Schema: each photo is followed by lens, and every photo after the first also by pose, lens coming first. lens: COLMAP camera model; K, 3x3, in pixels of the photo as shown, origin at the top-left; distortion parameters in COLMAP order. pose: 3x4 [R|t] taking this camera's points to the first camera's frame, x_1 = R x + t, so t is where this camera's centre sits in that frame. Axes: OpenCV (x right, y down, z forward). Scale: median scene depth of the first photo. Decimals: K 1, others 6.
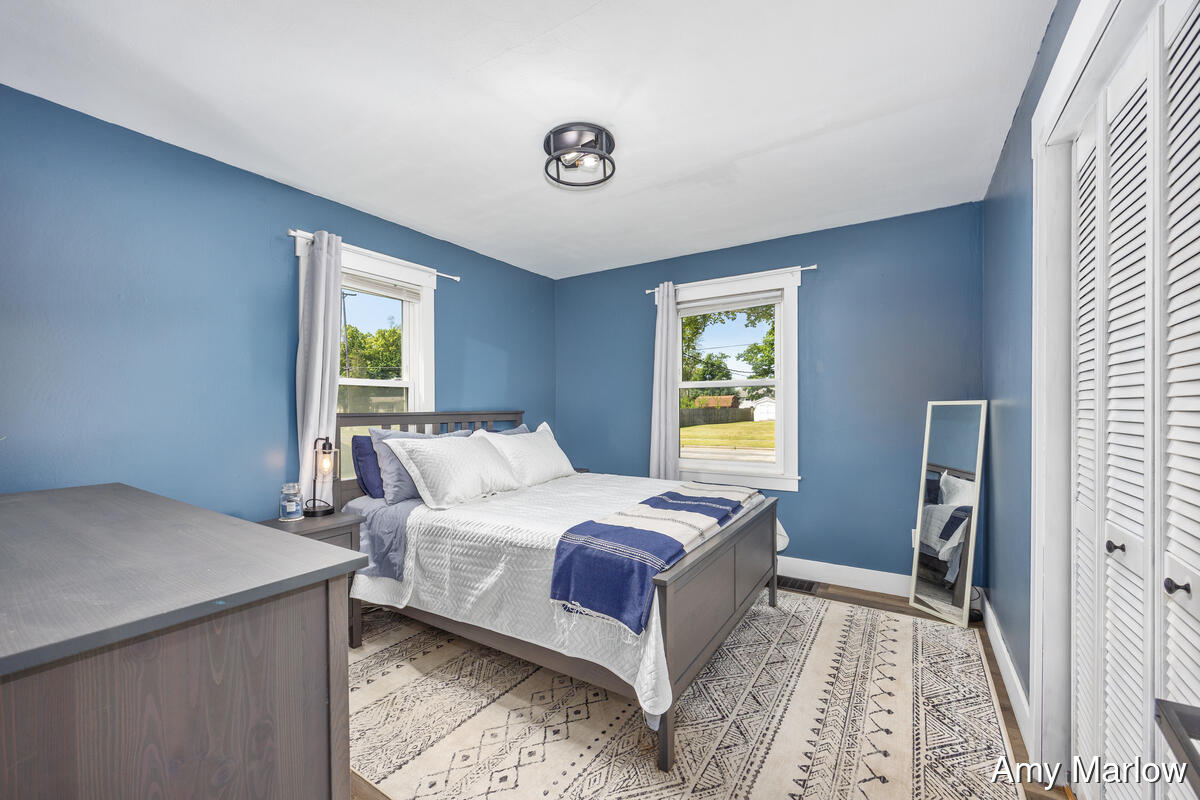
lens RADIAL K [[481.9, 0, 595.7], [0, 481.9, 406.5], [0, 0, 1]] dist [-0.000591, -0.000047]
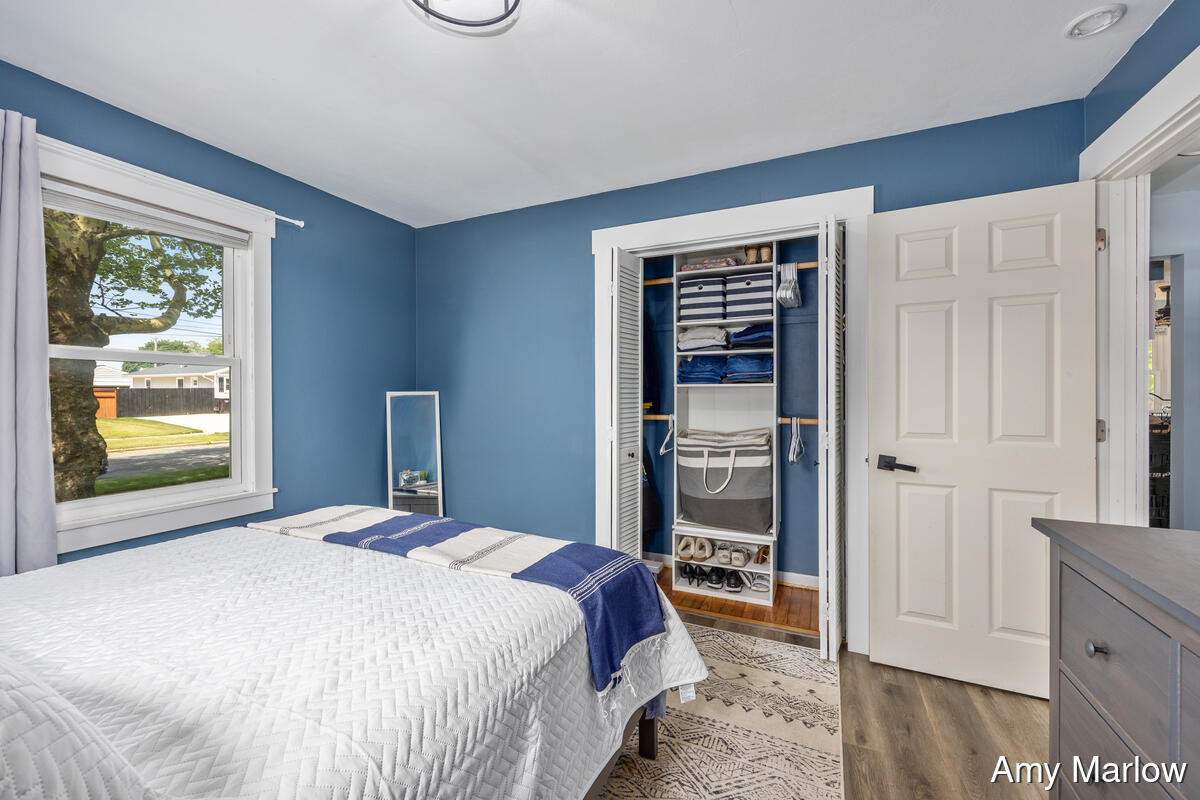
lens RADIAL K [[481.9, 0, 596.0], [0, 481.9, 395.8], [0, 0, 1]] dist [-0.000591, -0.000047]
pose [[-0.126750, 0.004340, 0.991925, -0.456614], [0.002482, 0.999989, -0.004058, 0.003902], [-0.991932, 0.001948, -0.126759, 0.676291]]
